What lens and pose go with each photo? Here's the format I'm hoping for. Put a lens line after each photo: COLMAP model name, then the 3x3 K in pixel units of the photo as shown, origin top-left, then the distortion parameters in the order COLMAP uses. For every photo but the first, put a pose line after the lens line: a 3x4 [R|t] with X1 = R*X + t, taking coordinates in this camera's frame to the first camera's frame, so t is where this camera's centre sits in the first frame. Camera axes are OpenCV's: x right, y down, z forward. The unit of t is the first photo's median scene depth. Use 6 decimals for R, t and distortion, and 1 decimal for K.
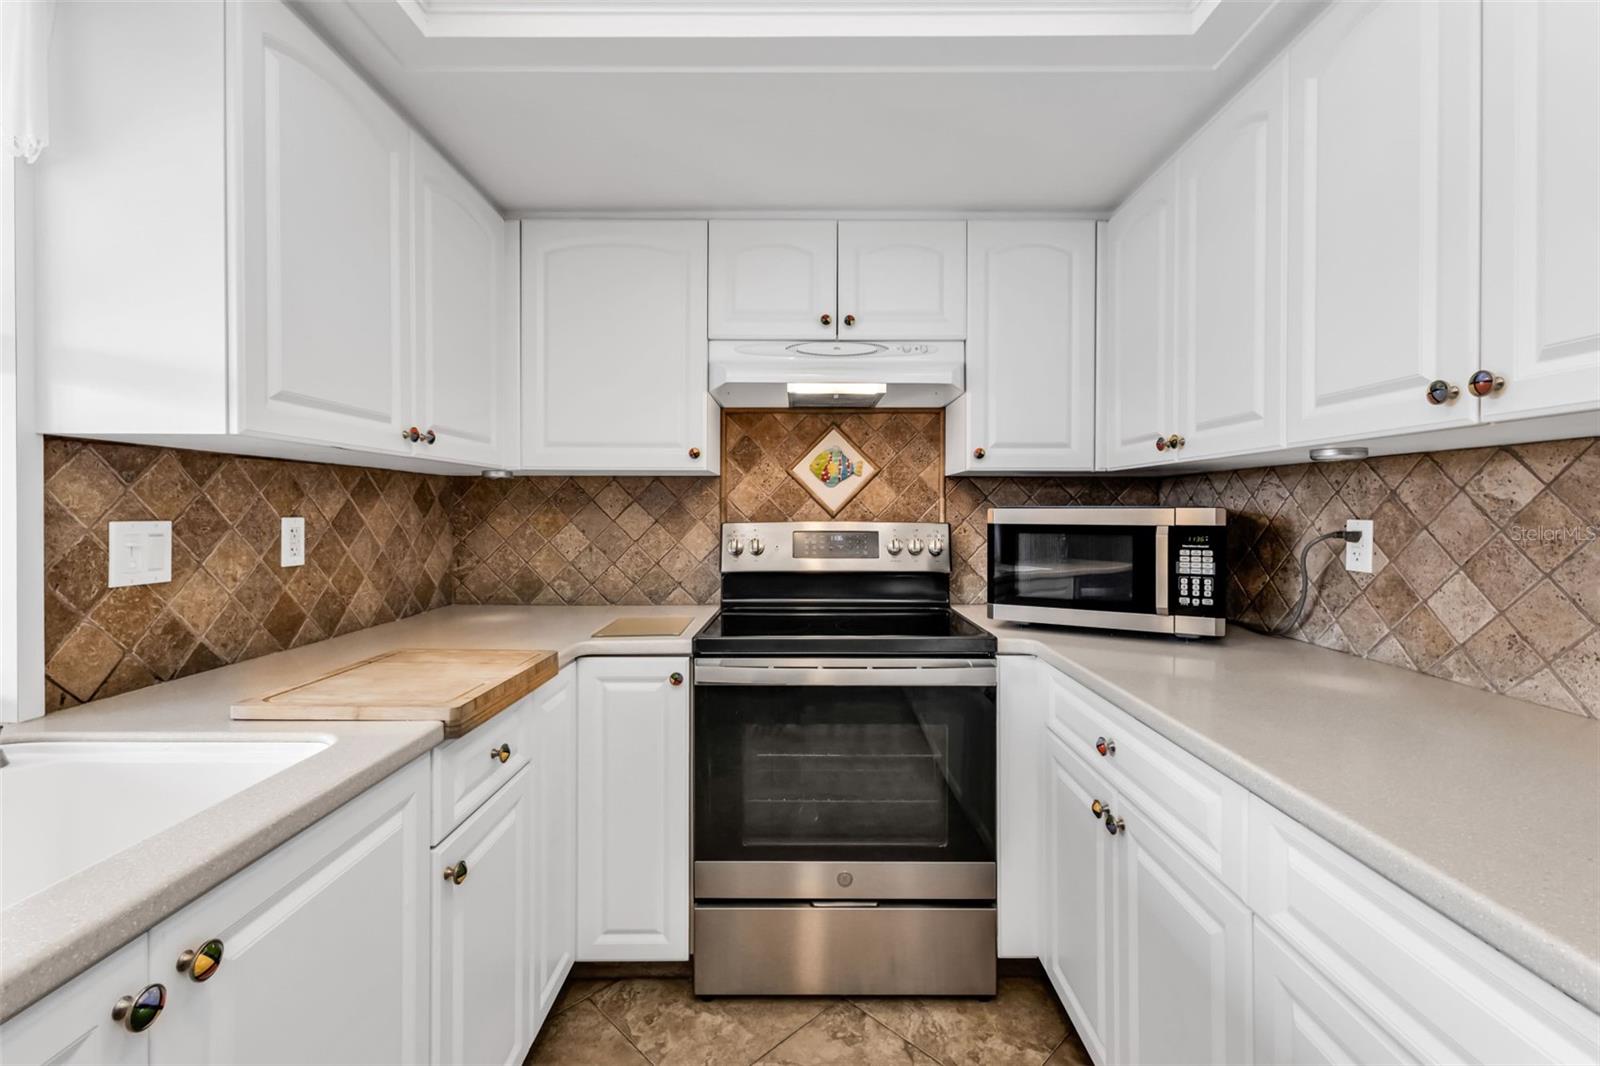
lens RADIAL K [[699.9, 0, 808.0], [0, 699.9, 515.9], [0, 0, 1]] dist [0.006273, -0.000167]
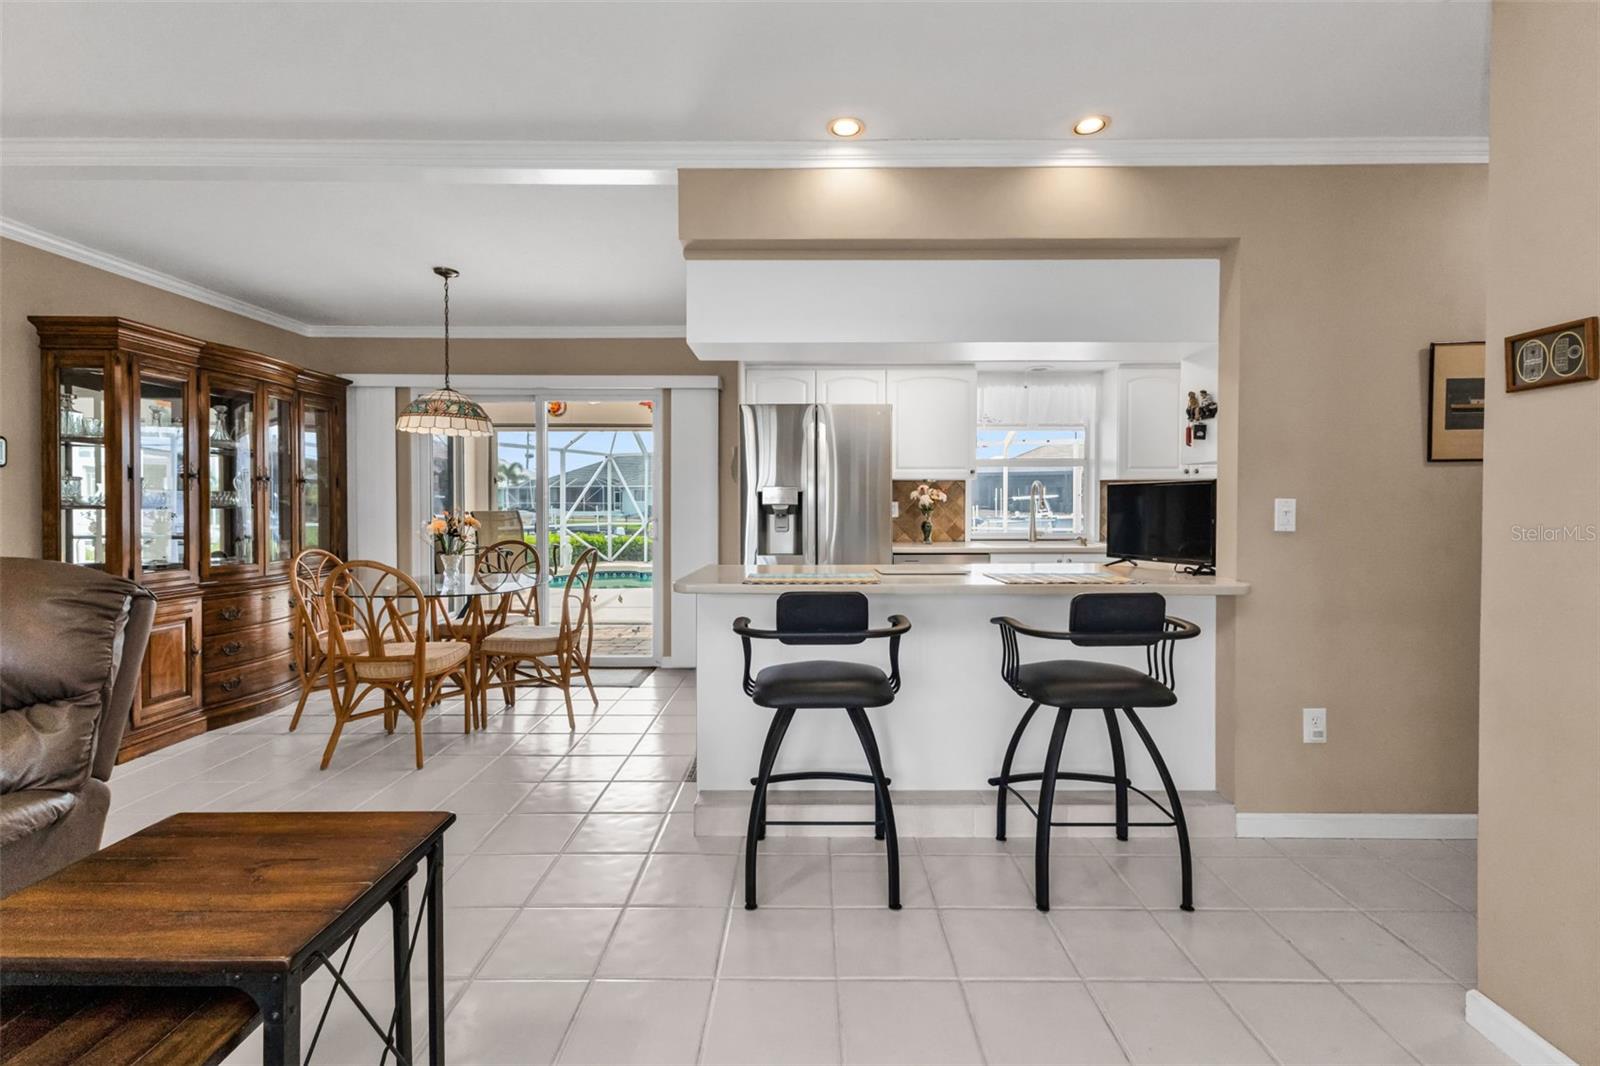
lens RADIAL K [[699.0, 0, 809.3], [0, 699.0, 514.3], [0, 0, 1]] dist [0.004838, 0.000191]
pose [[-0.000500, 0.015933, -0.999873, 2.273966], [-0.005937, 0.999855, 0.015935, 0.029585], [0.999982, 0.005944, -0.000405, -0.583272]]
